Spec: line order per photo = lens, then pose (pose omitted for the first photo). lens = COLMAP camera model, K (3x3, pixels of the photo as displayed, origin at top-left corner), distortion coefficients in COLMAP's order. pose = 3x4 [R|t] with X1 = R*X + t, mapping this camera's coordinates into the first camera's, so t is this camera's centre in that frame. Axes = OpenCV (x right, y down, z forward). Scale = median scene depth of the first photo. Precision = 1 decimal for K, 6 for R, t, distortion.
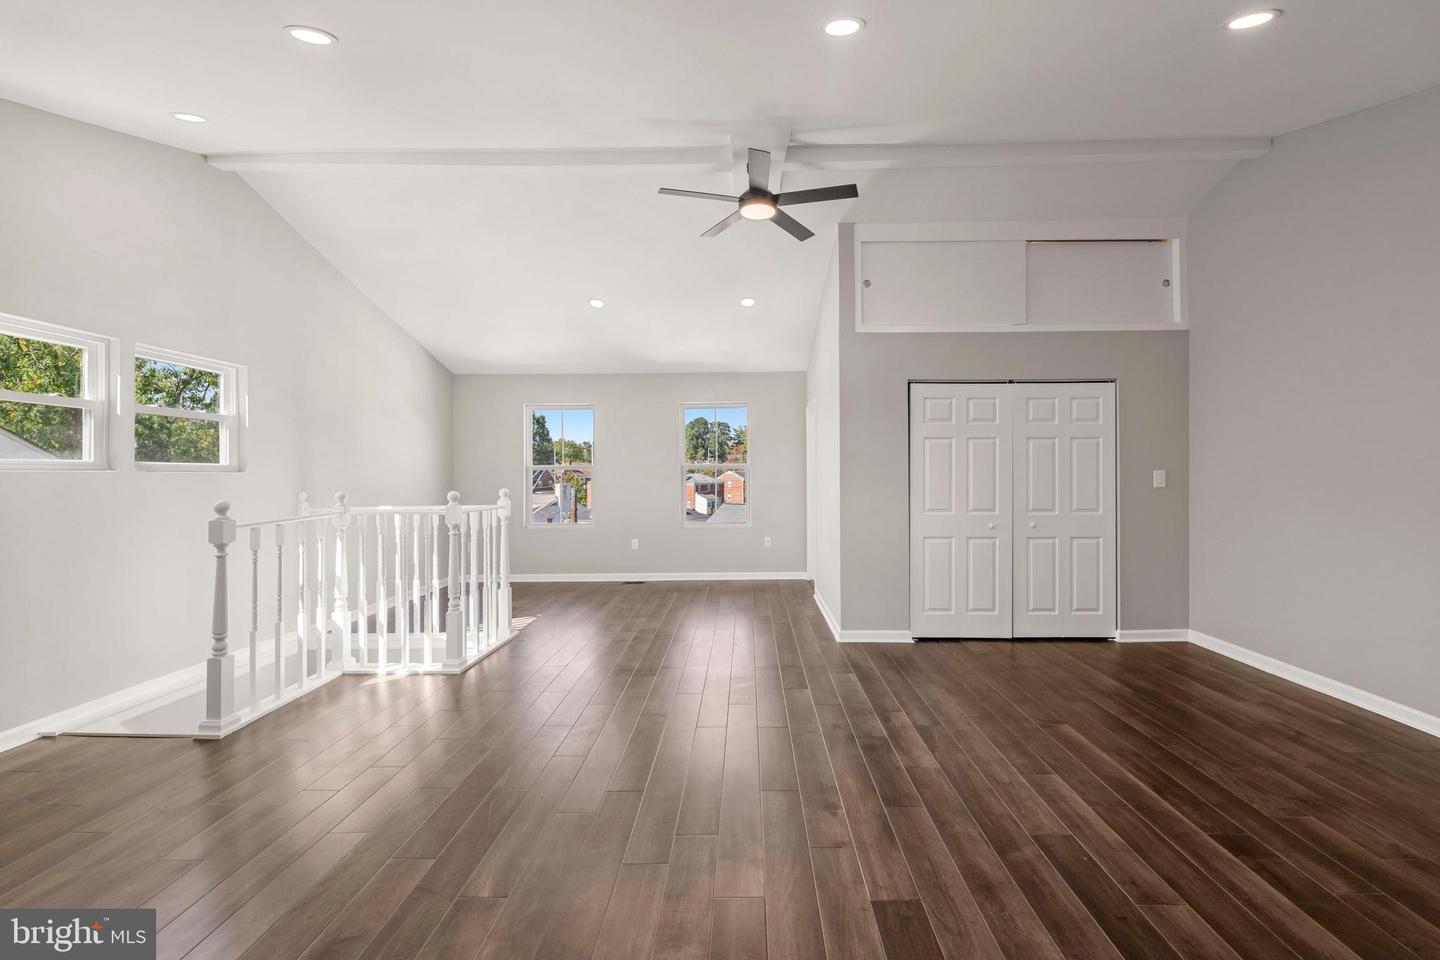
lens RADIAL K [[580.0, 0, 739.5], [0, 580.0, 469.4], [0, 0, 1]] dist [-0.002558, -0.000241]
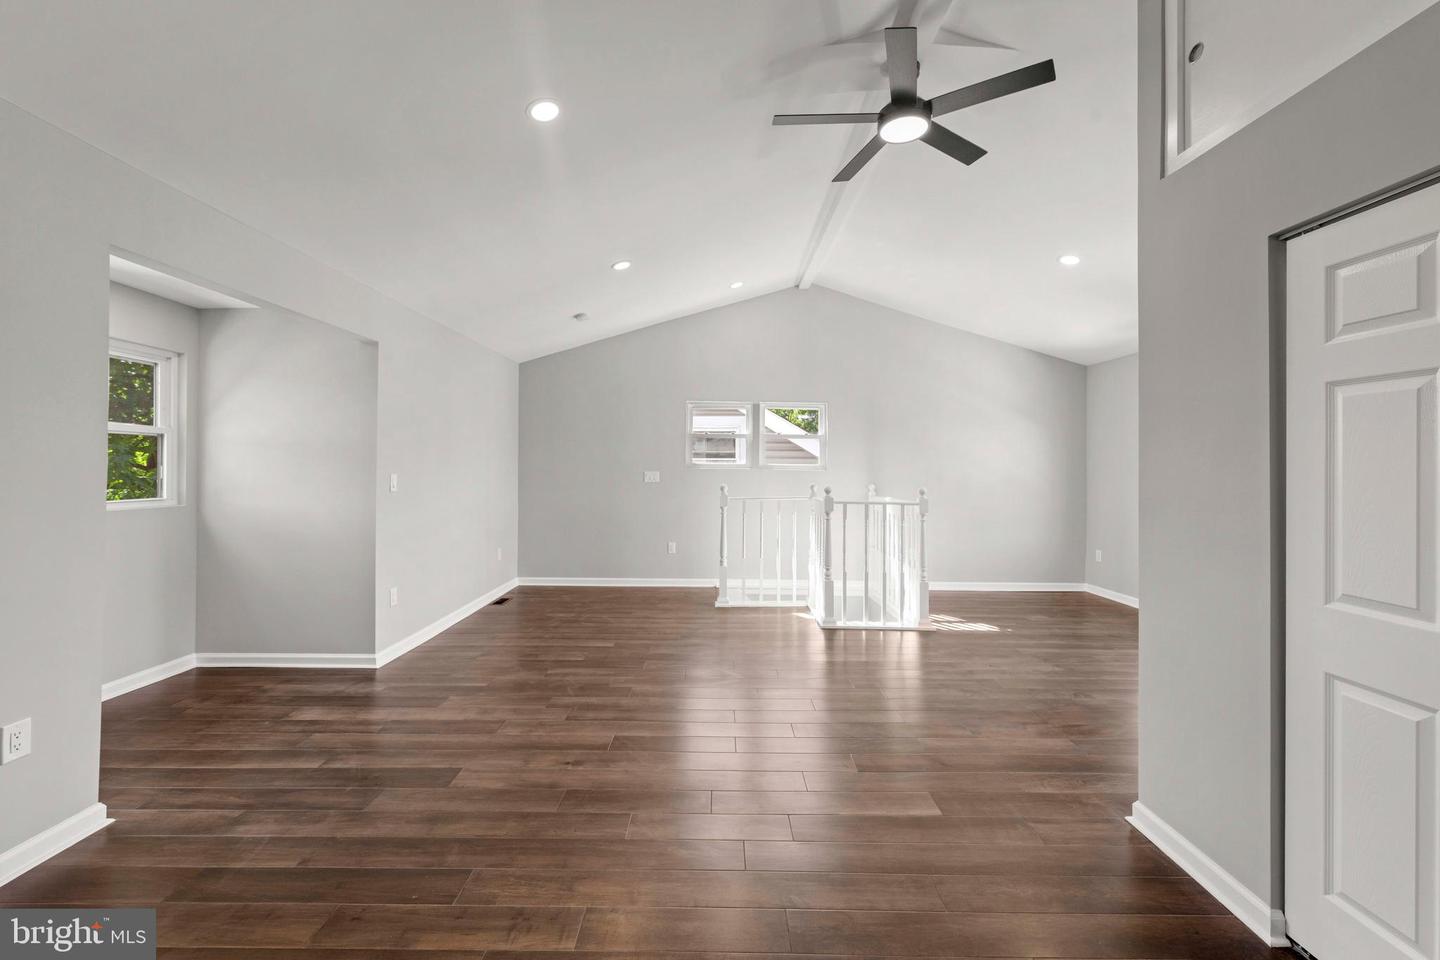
lens RADIAL K [[571.5, 0, 716.8], [0, 571.5, 464.0], [0, 0, 1]] dist [-0.000691, -0.000516]
pose [[0.005044, -0.003683, -0.999980, 0.773713], [-0.003955, 0.999985, -0.003703, -0.004444], [0.999979, 0.003974, 0.005030, 0.757321]]
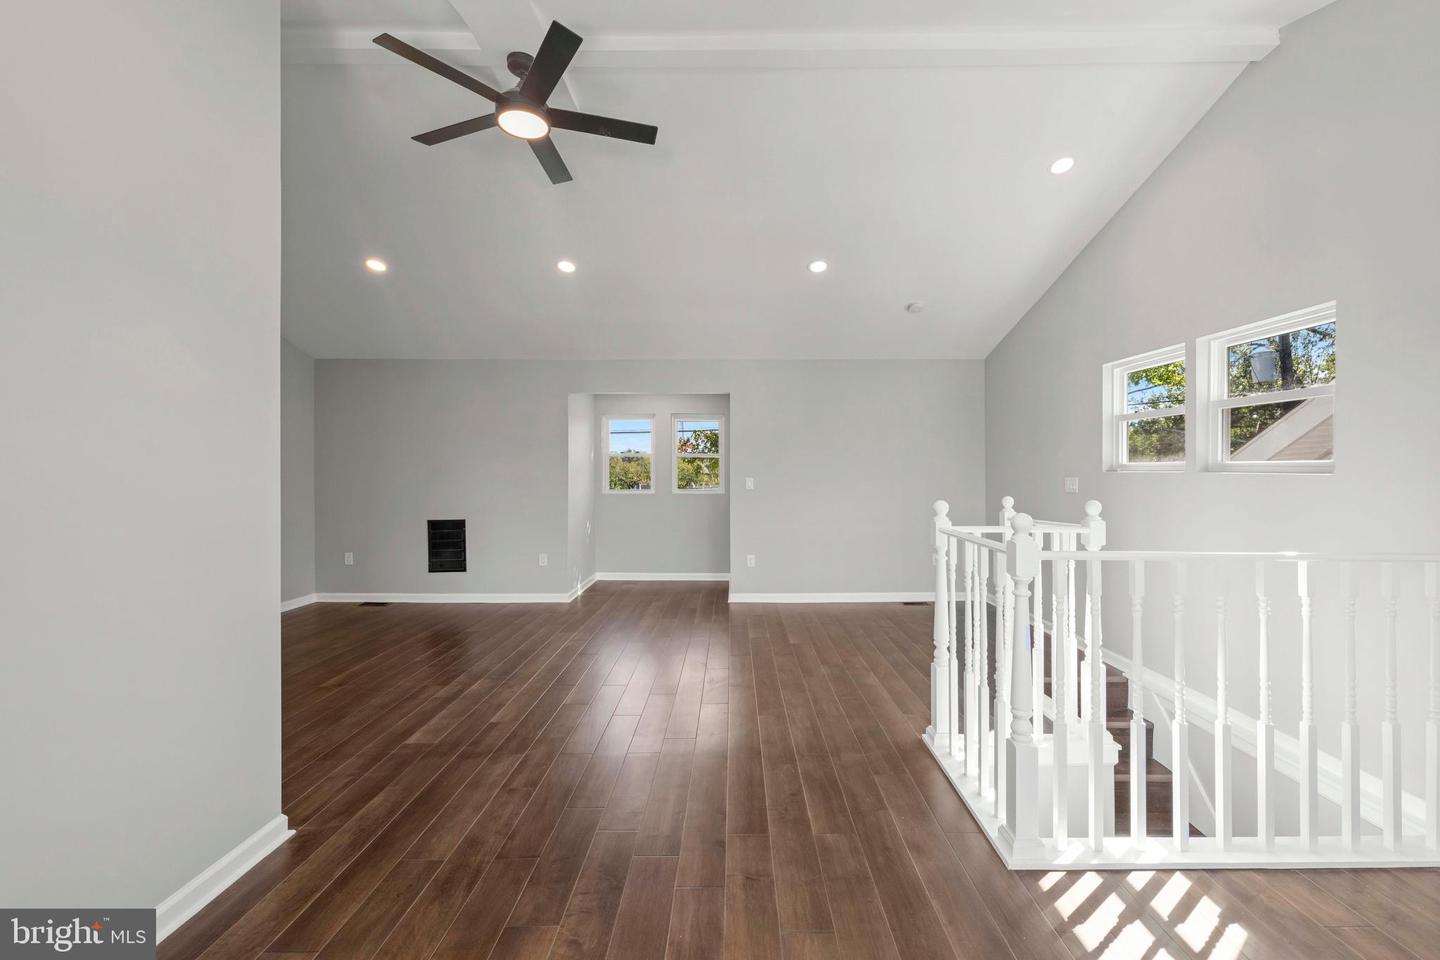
lens RADIAL K [[580.0, 0, 739.5], [0, 580.0, 469.4], [0, 0, 1]] dist [-0.002558, -0.000241]
pose [[-0.999674, 0.005199, -0.025015, -0.222480], [0.005355, 0.999967, -0.006162, 0.000444], [0.024982, -0.006293, -0.999668, 1.752149]]
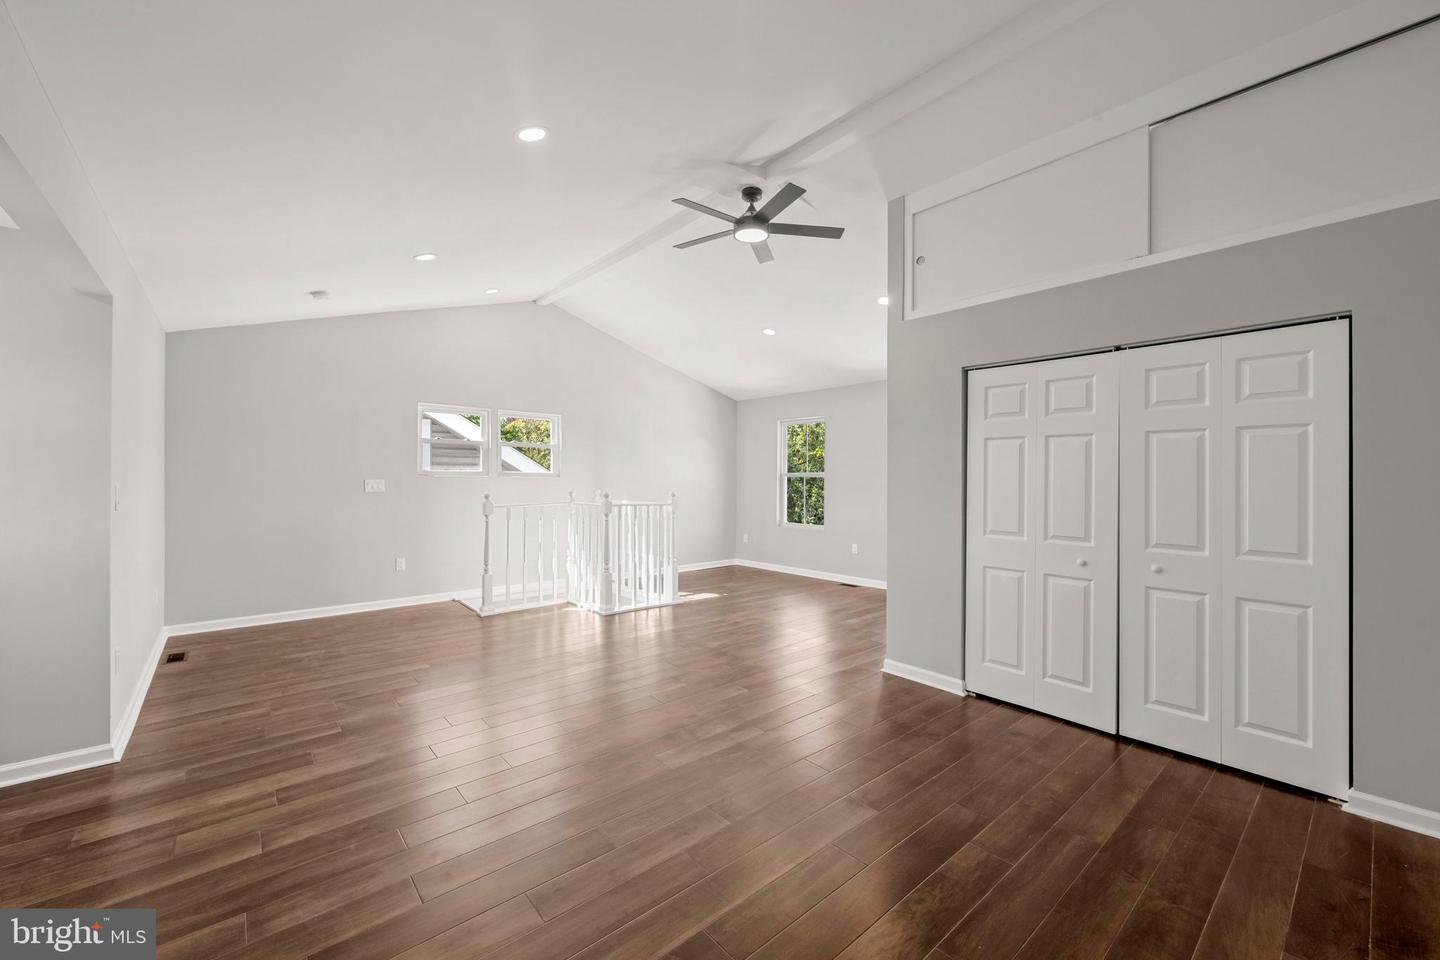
lens RADIAL K [[568.0, 0, 714.6], [0, 568.0, 476.9], [0, 0, 1]] dist [-0.000533, -0.000208]
pose [[0.655986, 0.006294, -0.754747, 0.778027], [-0.004453, 0.999980, 0.004469, -0.005850], [0.754760, 0.000429, 0.656001, 0.267086]]
